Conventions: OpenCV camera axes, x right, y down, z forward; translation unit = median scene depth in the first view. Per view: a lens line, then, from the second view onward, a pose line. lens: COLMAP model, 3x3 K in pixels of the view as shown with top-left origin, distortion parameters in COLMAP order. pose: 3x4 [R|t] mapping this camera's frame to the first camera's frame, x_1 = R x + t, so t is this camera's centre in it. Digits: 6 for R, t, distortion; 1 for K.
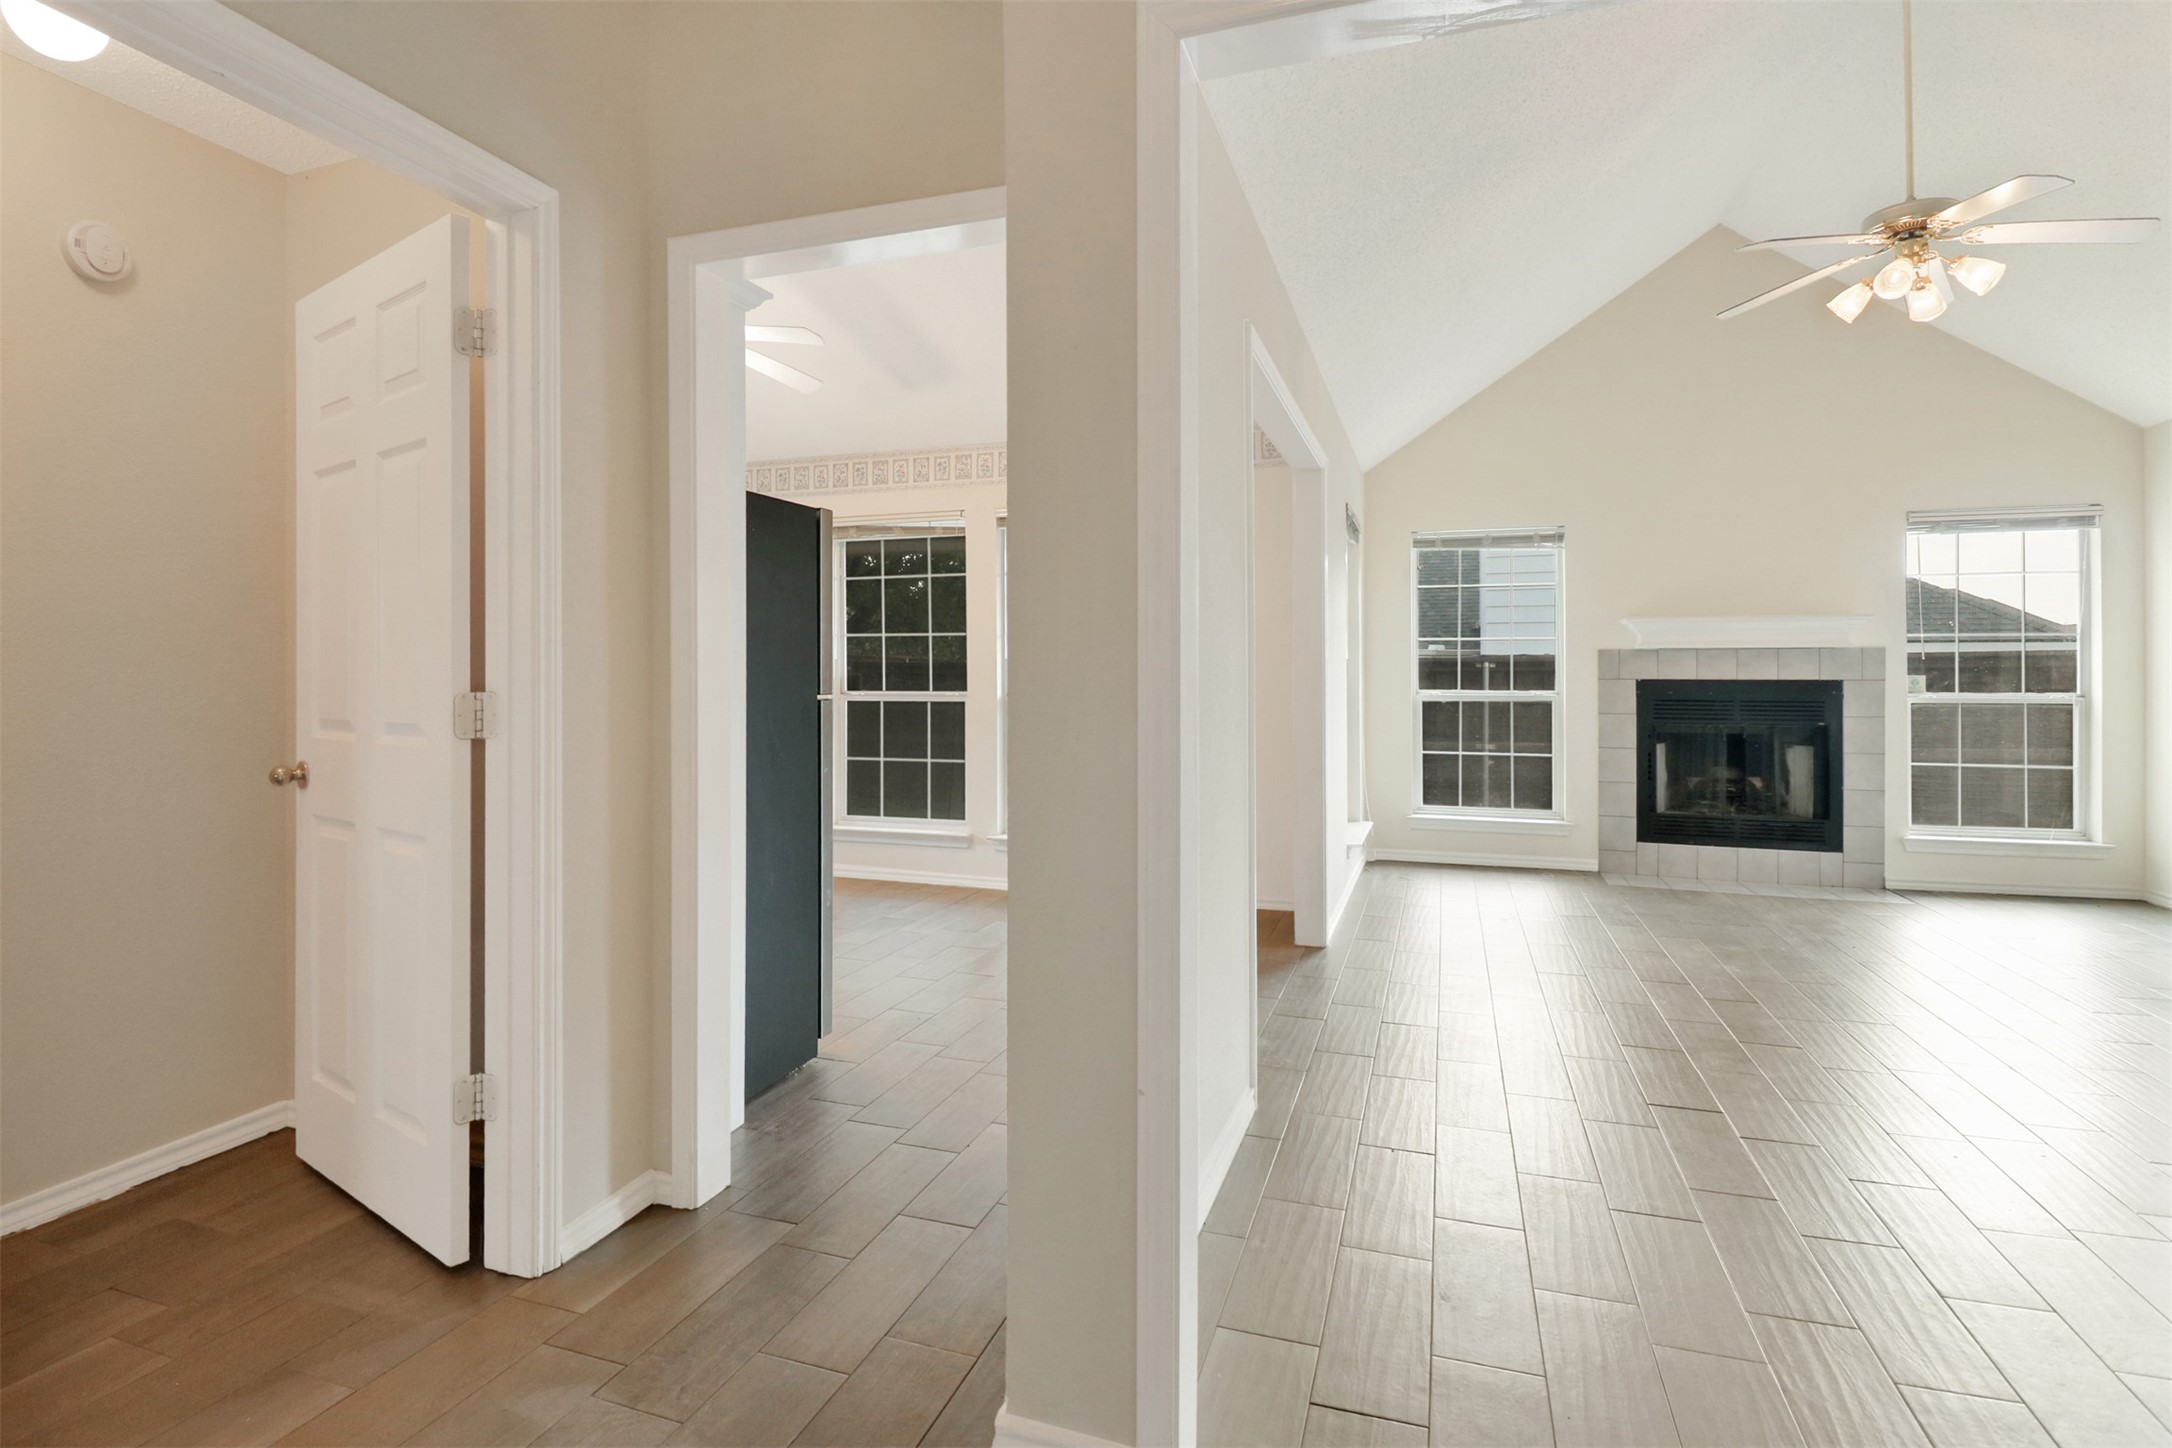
lens RADIAL K [[1034.0, 0, 1105.3], [0, 1034.0, 661.3], [0, 0, 1]] dist [0.007871, -0.011895]
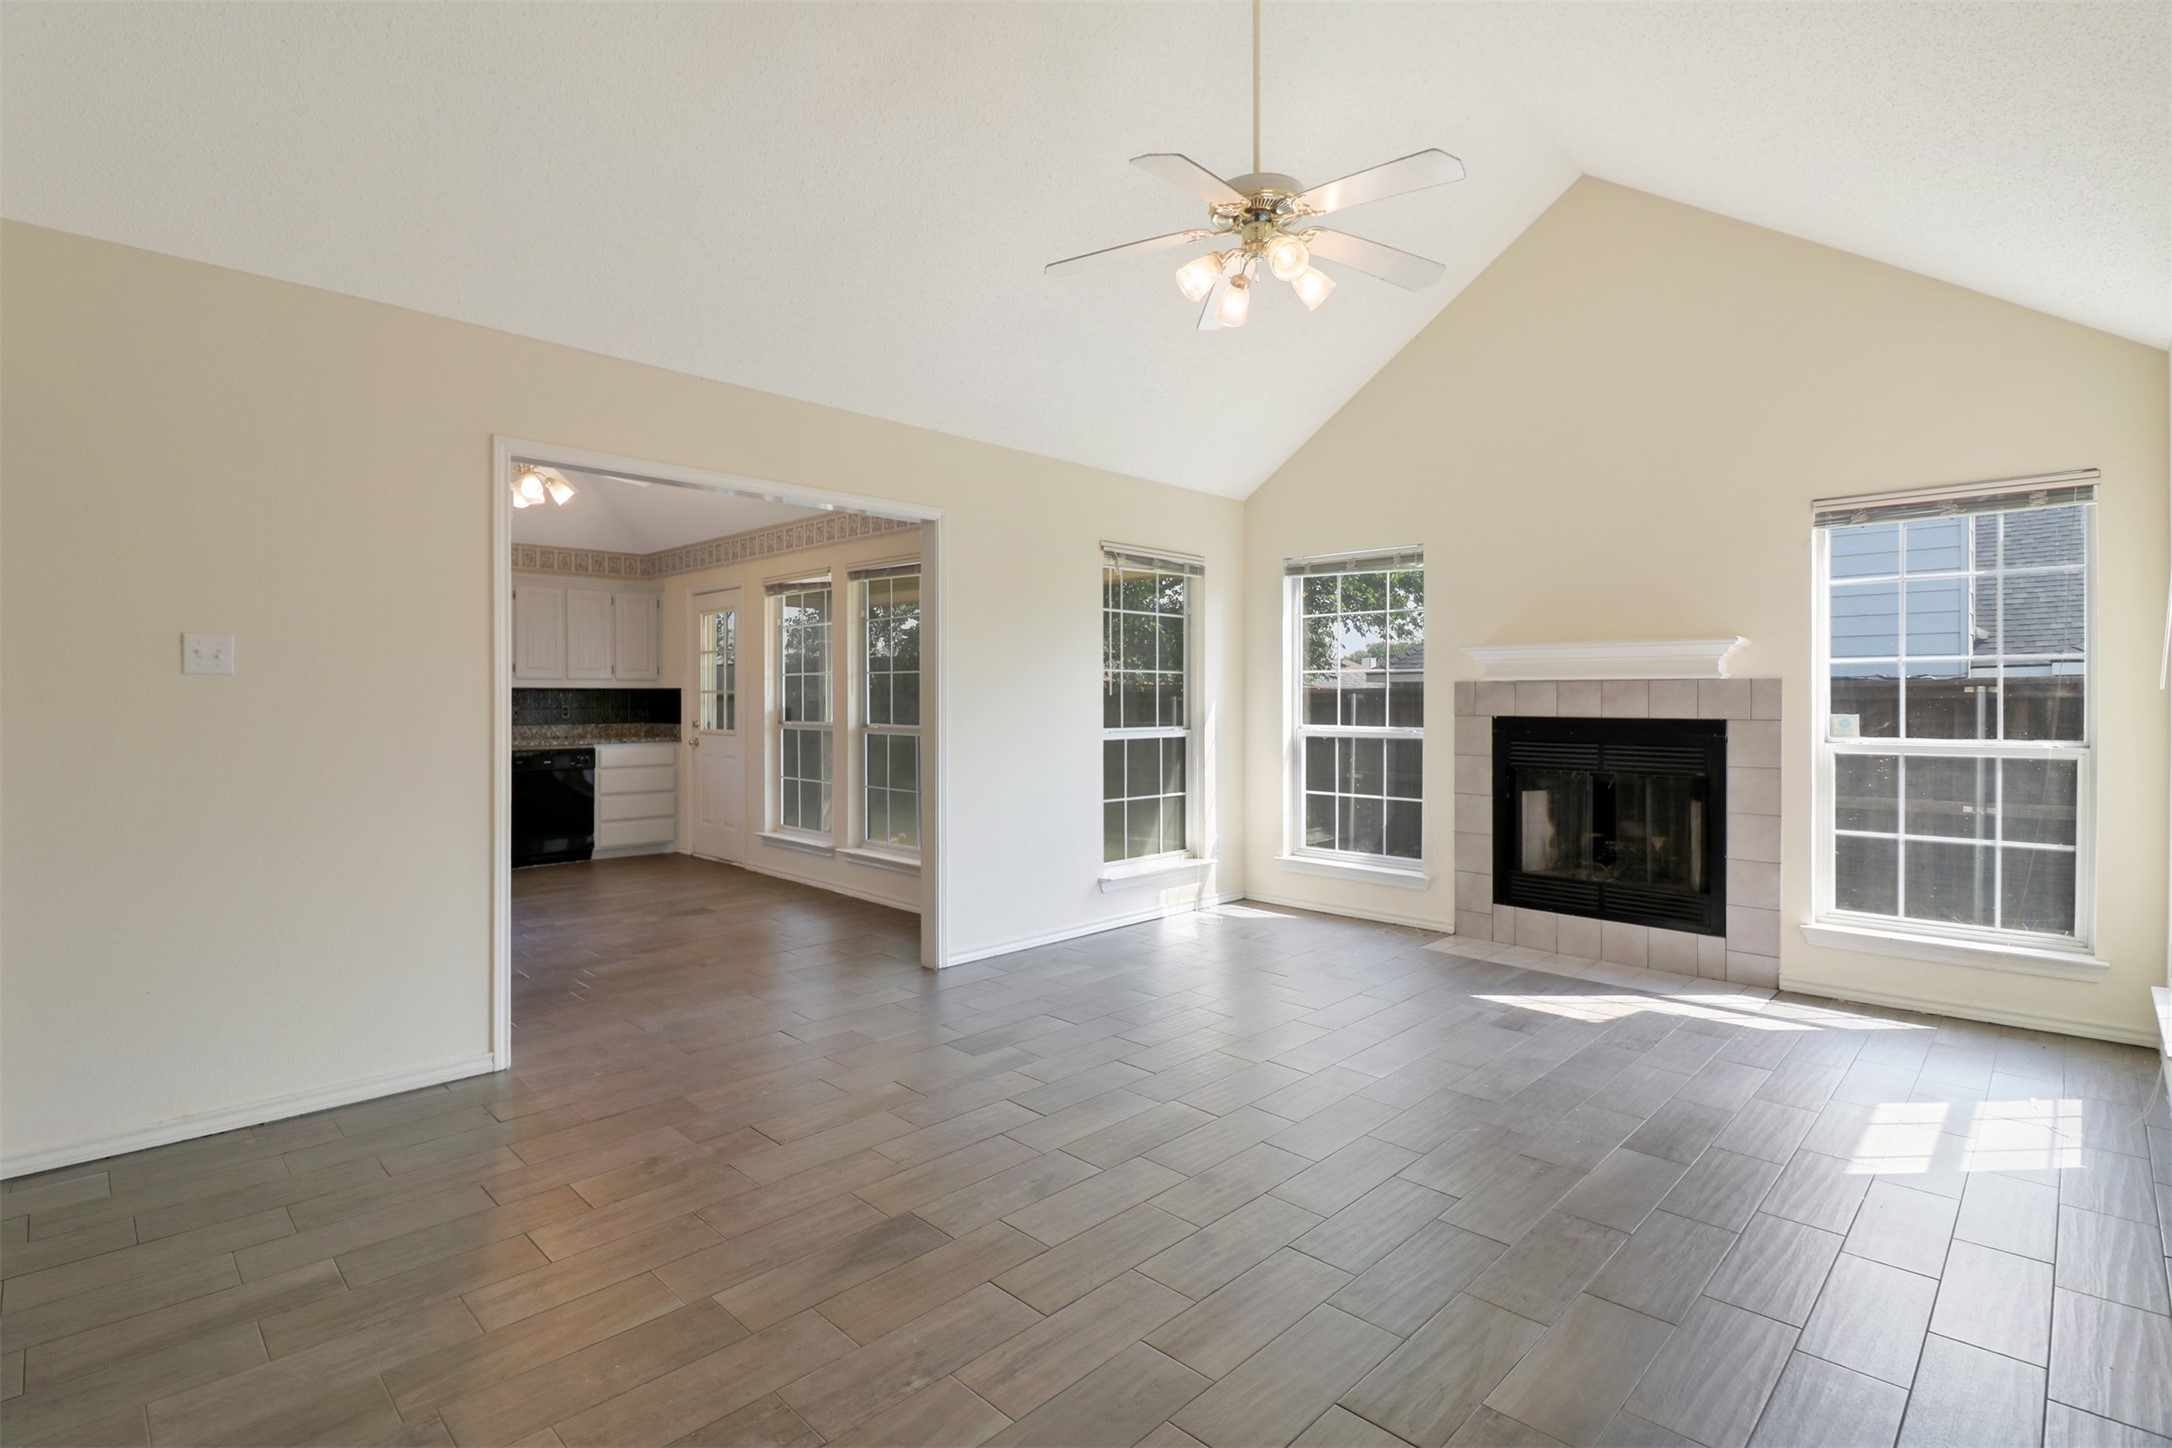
lens RADIAL K [[1034.0, 0, 1075.5], [0, 1034.0, 710.7], [0, 0, 1]] dist [0.007871, -0.011895]
pose [[0.895393, 0.005360, -0.445245, 0.603806], [0.001185, 0.999895, 0.014419, -0.000341], [0.445275, -0.013438, 0.895293, 0.071781]]
